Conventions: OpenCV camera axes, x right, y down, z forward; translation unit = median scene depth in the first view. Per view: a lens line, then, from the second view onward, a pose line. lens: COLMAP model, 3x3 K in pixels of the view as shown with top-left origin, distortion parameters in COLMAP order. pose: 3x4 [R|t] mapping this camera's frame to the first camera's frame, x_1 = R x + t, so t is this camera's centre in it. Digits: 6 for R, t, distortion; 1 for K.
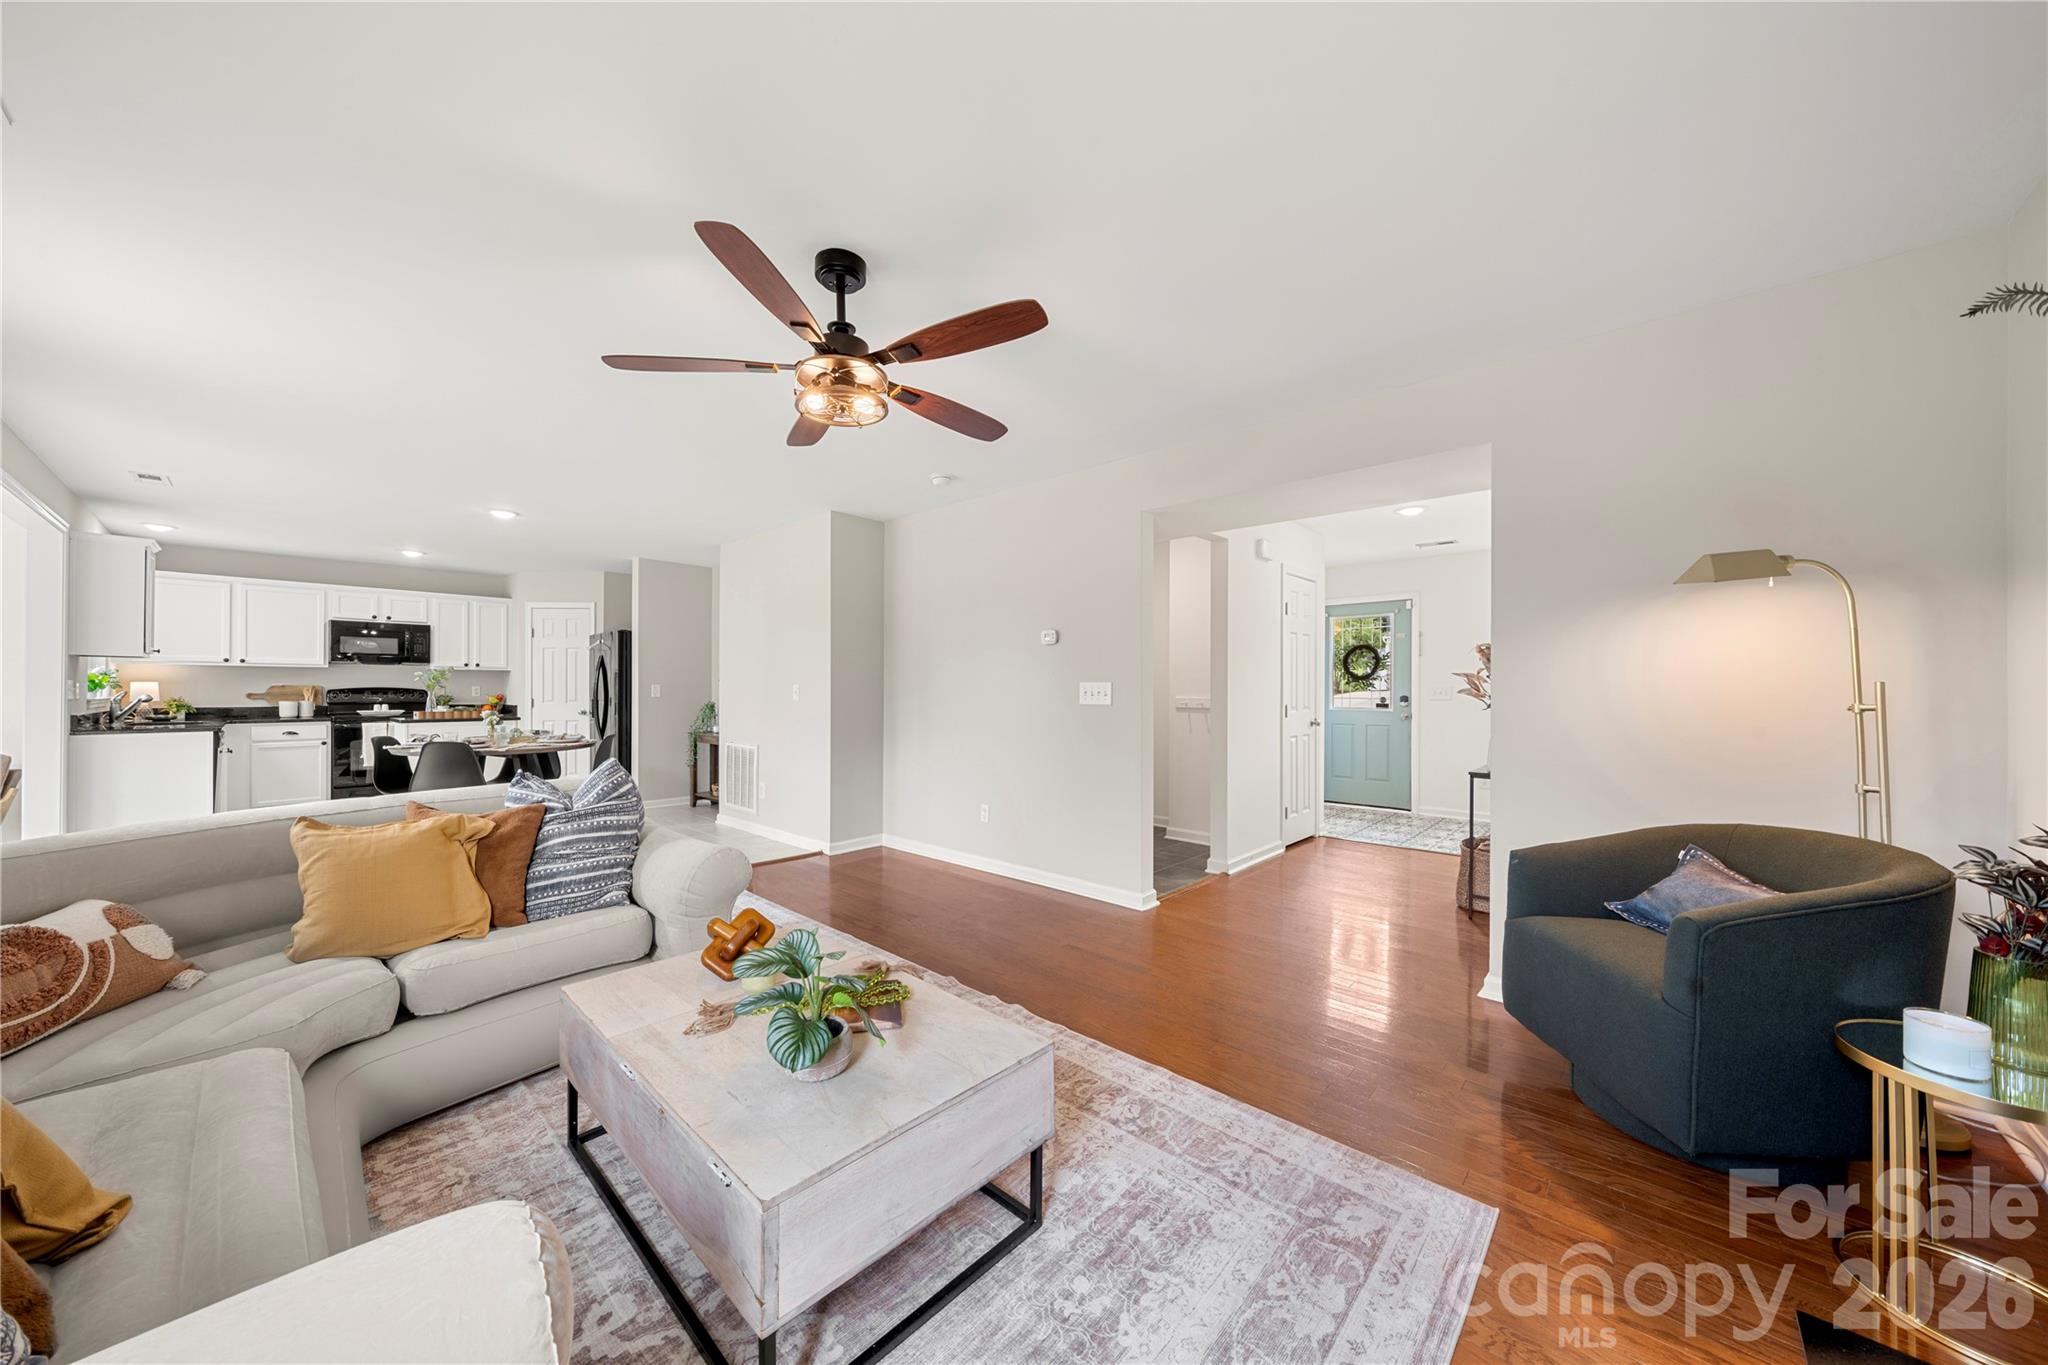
lens RADIAL K [[702.5, 0, 1014.5], [0, 702.5, 686.8], [0, 0, 1]] dist [-0.001683, -0.000171]
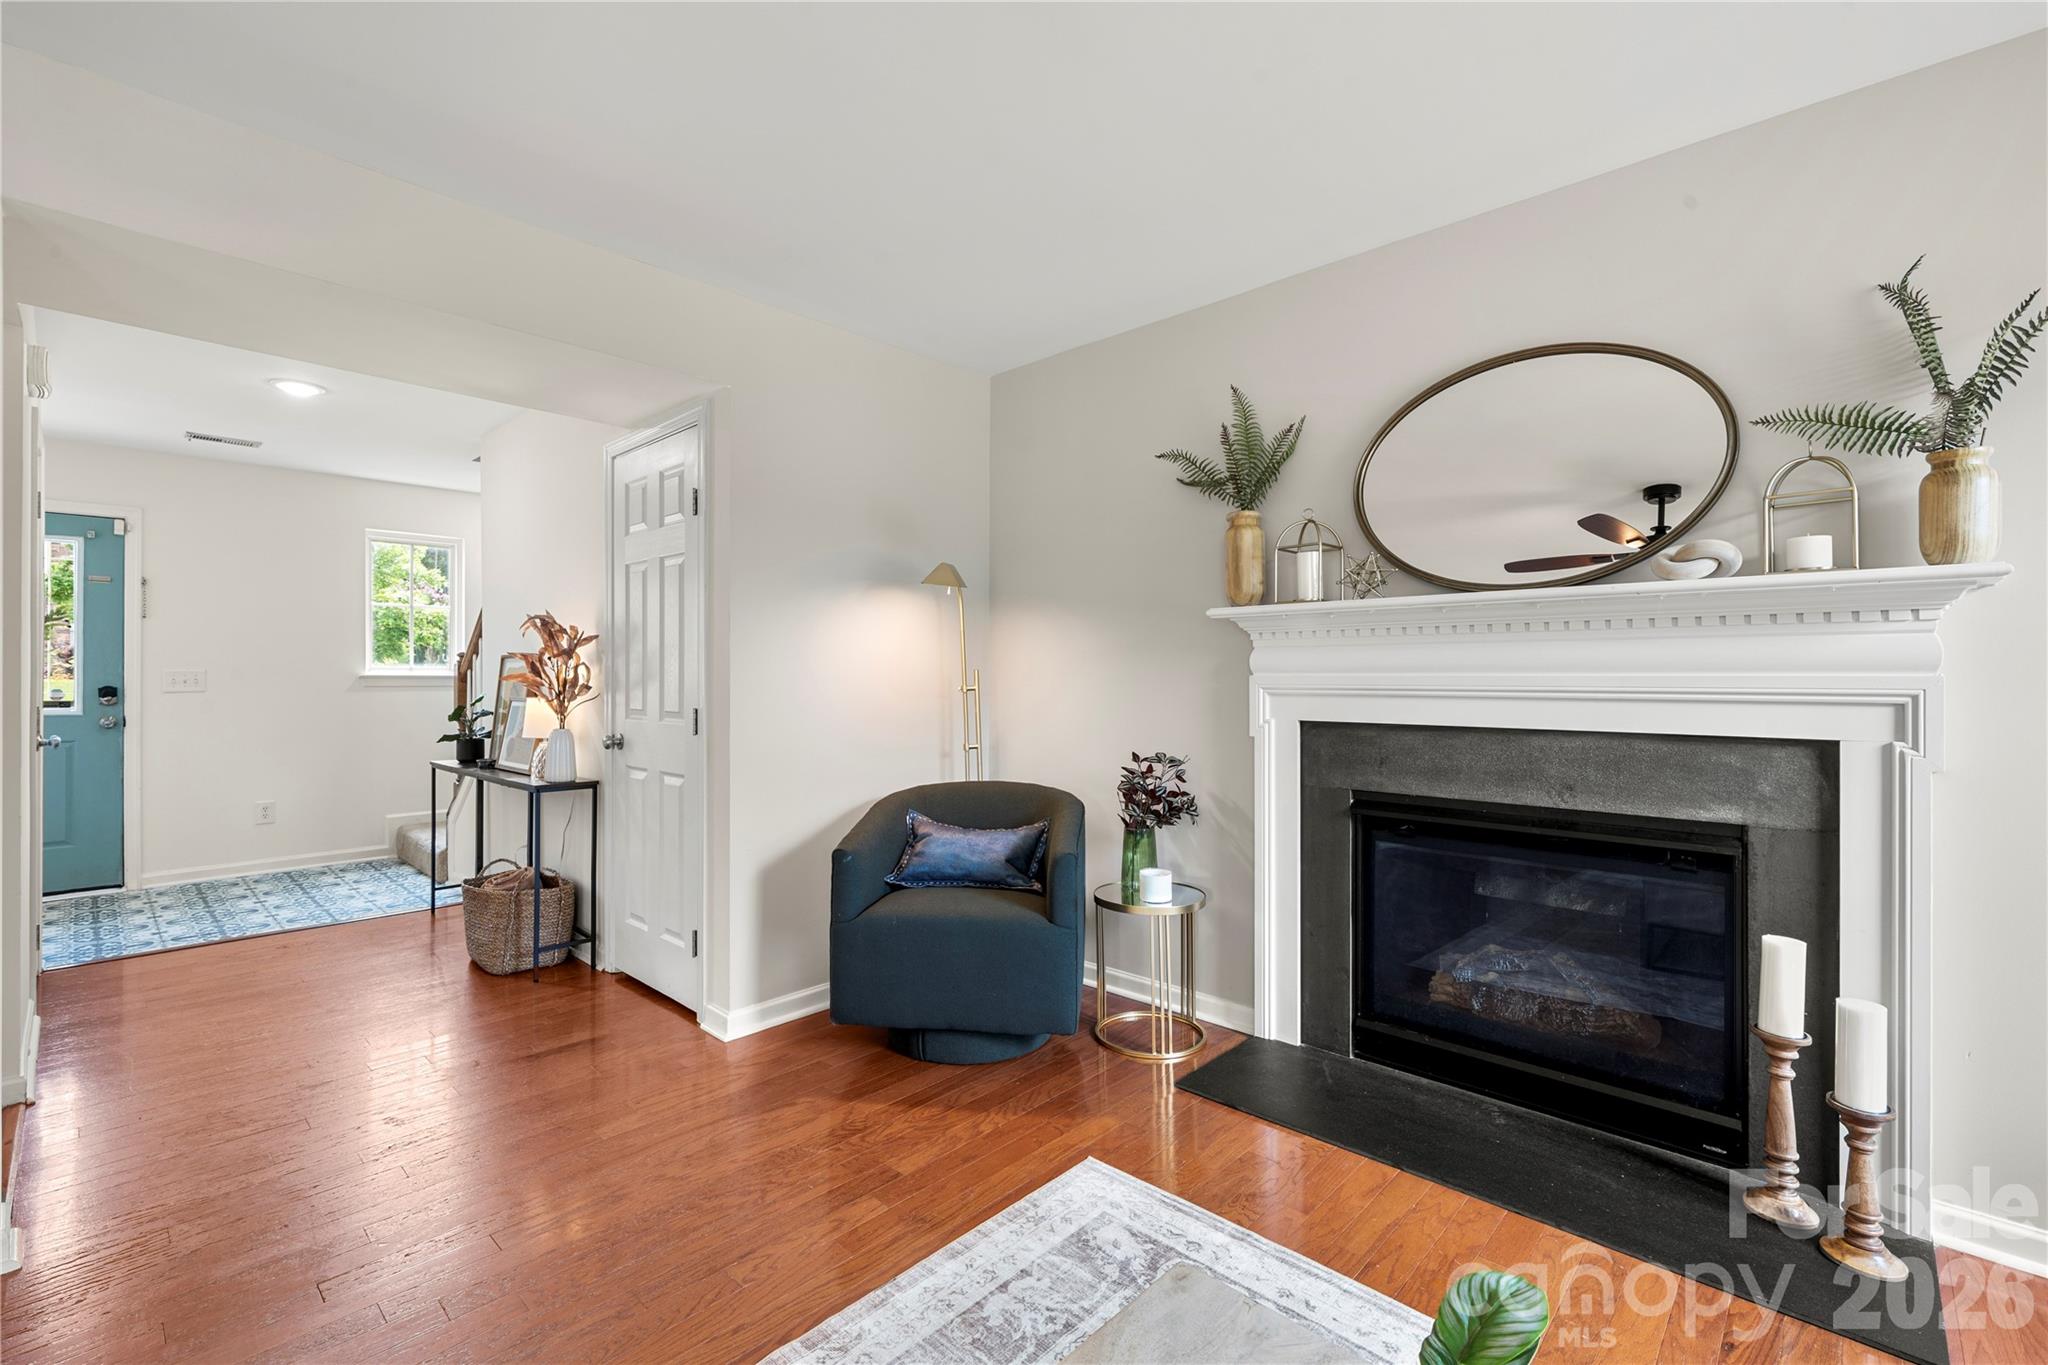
lens RADIAL K [[889.3, 0, 1021.3], [0, 889.3, 674.7], [0, 0, 1]] dist [-0.001056, -0.000372]
pose [[0.003426, -0.000548, 0.999994, -0.221573], [-0.003257, 0.999995, 0.000559, 0.000837], [-0.999989, -0.003259, 0.003424, 0.359043]]
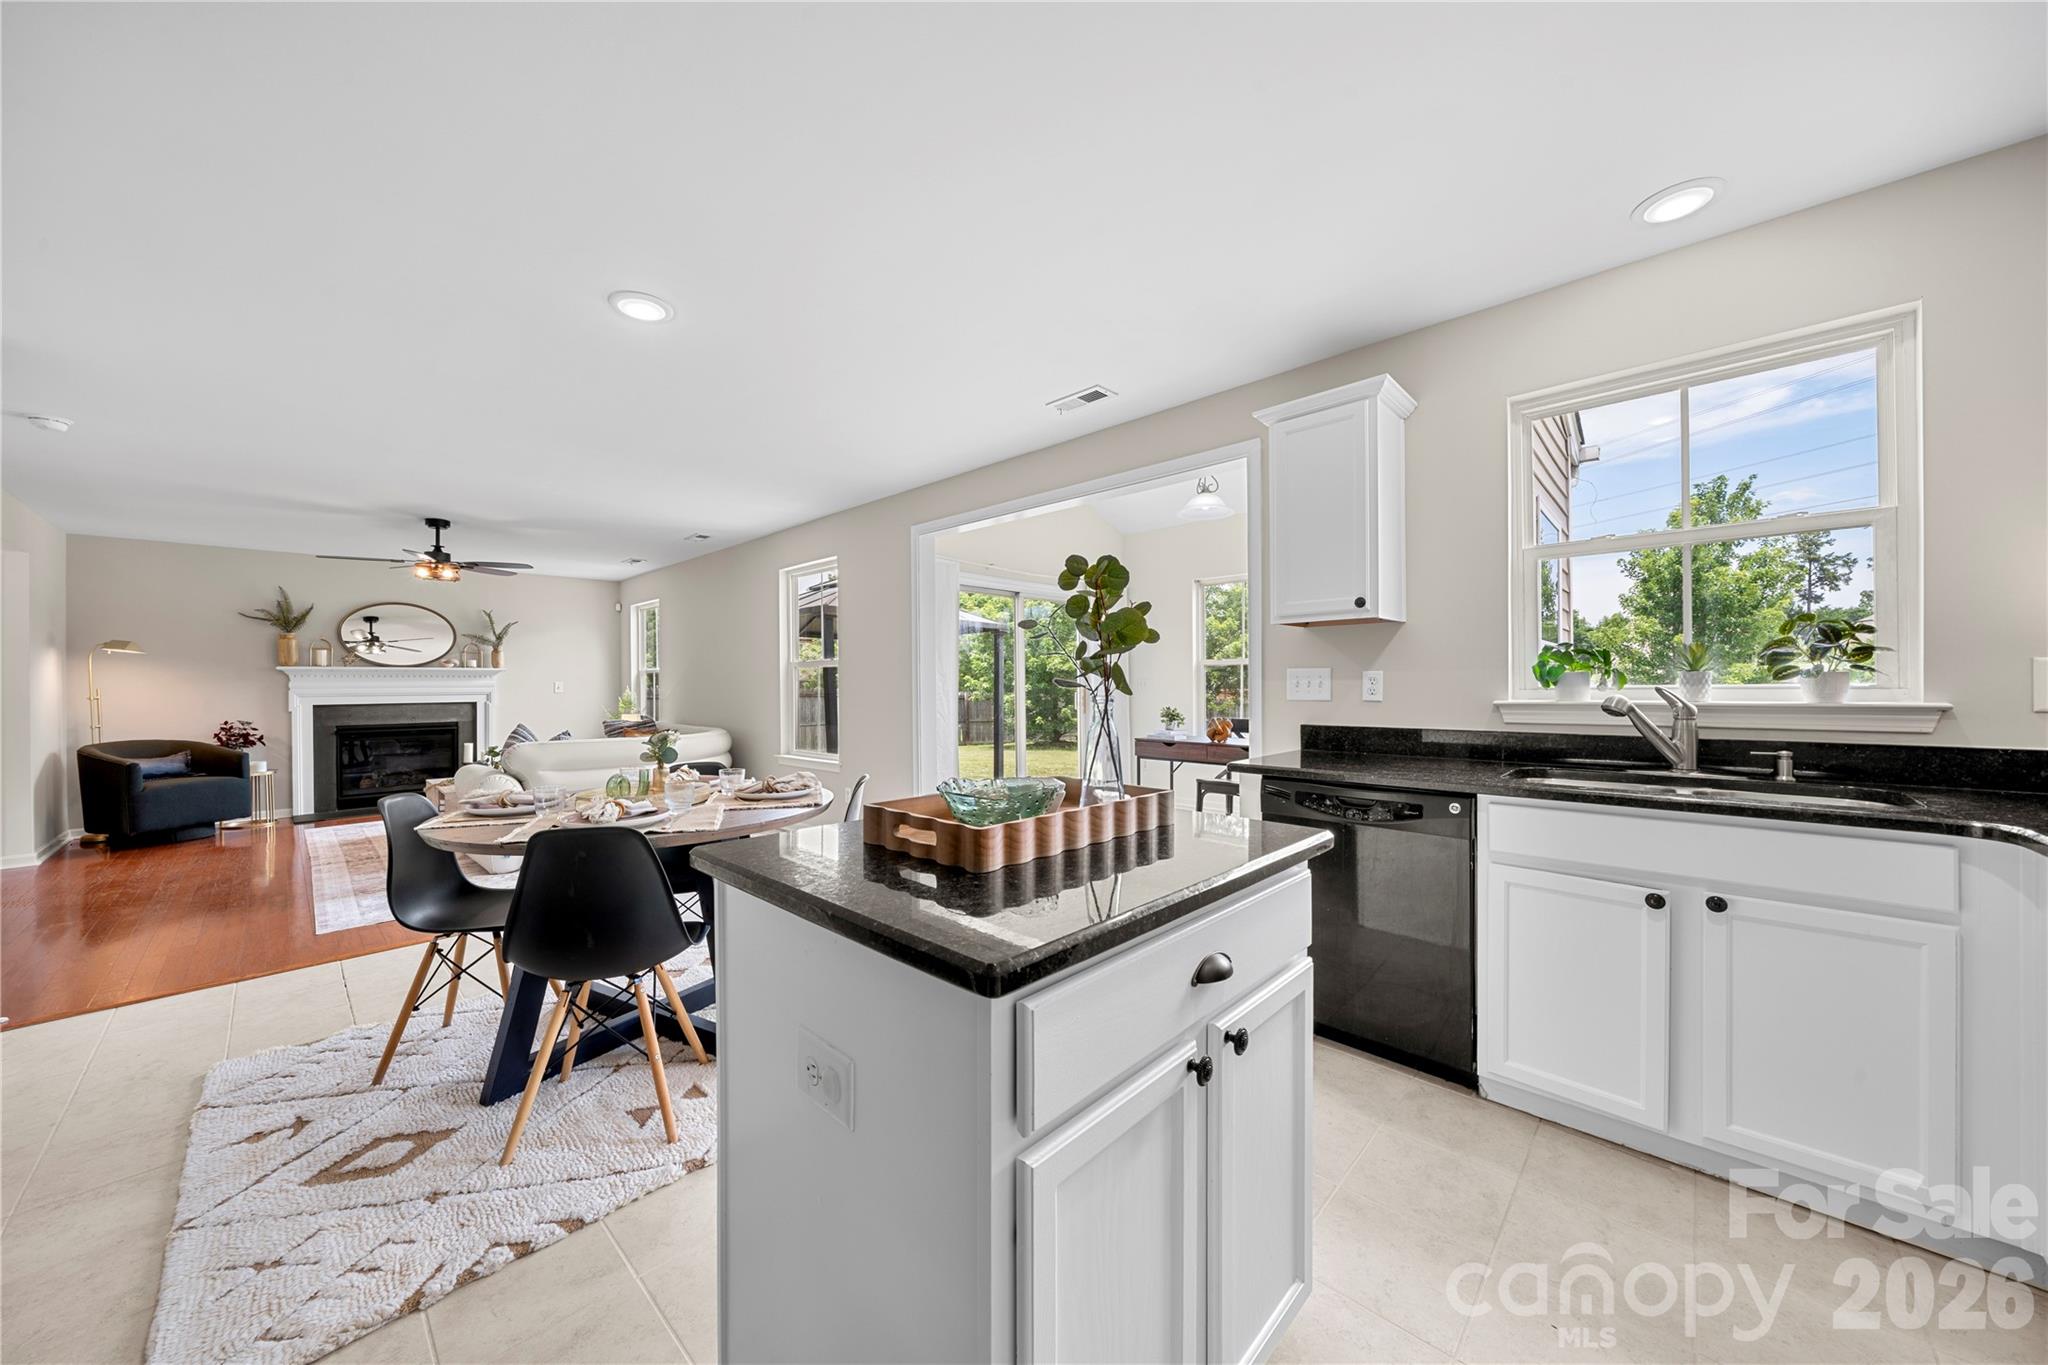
lens RADIAL K [[713.4, 0, 1020.2], [0, 713.4, 685.7], [0, 0, 1]] dist [-0.004112, 0.000009]
pose [[-0.999894, 0.007237, 0.012657, -1.036301], [0.007218, 0.999973, -0.001602, 0.004739], [-0.012669, -0.001511, -0.999919, 1.543768]]
